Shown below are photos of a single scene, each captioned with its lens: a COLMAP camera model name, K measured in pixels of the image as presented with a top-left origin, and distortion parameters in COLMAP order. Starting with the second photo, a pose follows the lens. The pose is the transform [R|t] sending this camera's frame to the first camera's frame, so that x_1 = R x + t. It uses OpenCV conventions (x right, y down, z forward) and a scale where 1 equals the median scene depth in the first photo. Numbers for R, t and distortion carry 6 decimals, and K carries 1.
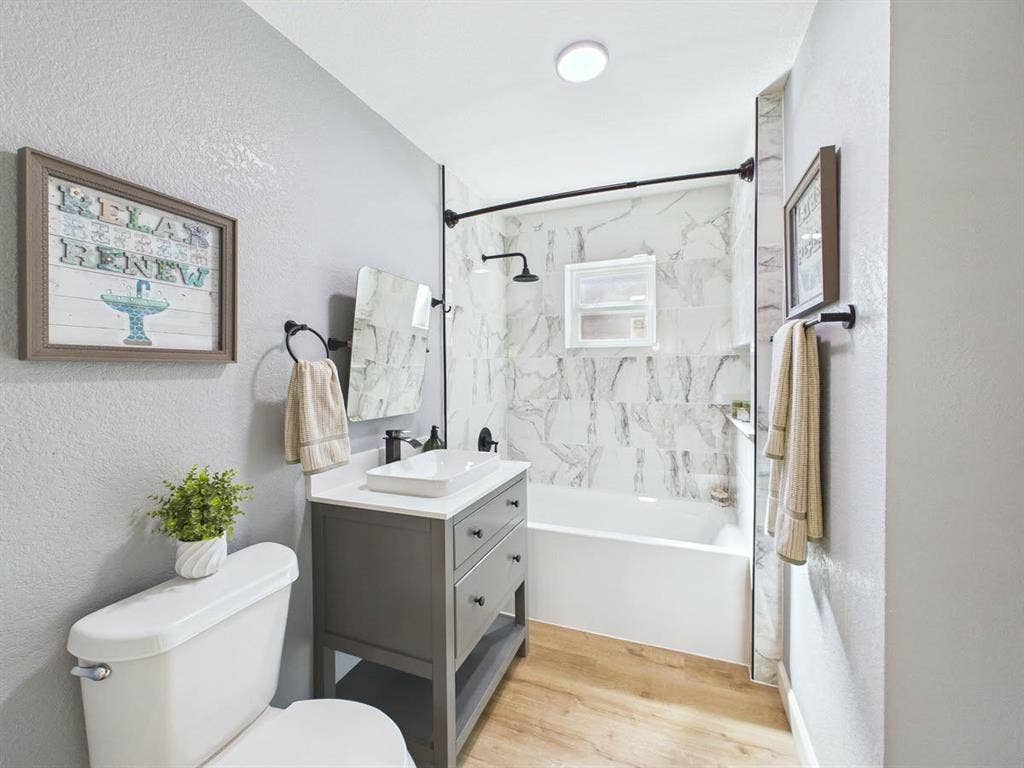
lens RADIAL K [[436.3, 0, 513.4], [0, 436.3, 388.3], [0, 0, 1]] dist [0.000824, 0.000265]
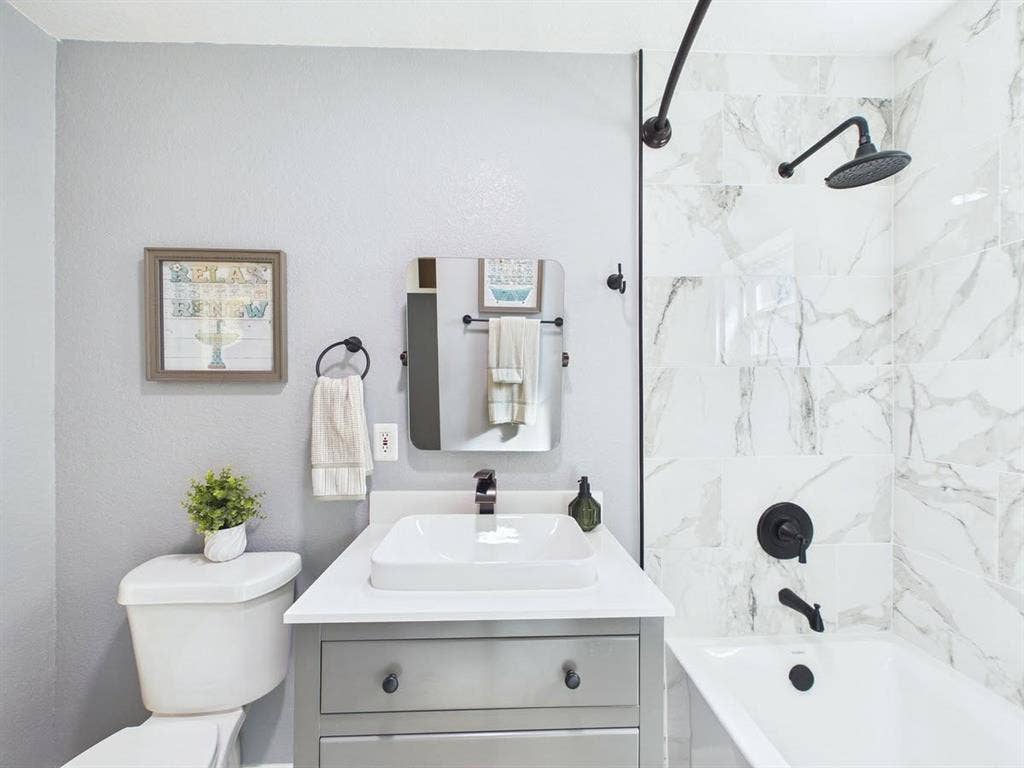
lens RADIAL K [[404.6, 0, 511.1], [0, 404.6, 398.6], [0, 0, 1]] dist [0.000913, 0.000094]
pose [[0.392946, 0.026141, -0.919190, 0.559136], [-0.041961, 0.999064, 0.010475, -0.052134], [0.918604, 0.034454, 0.393675, 1.190090]]
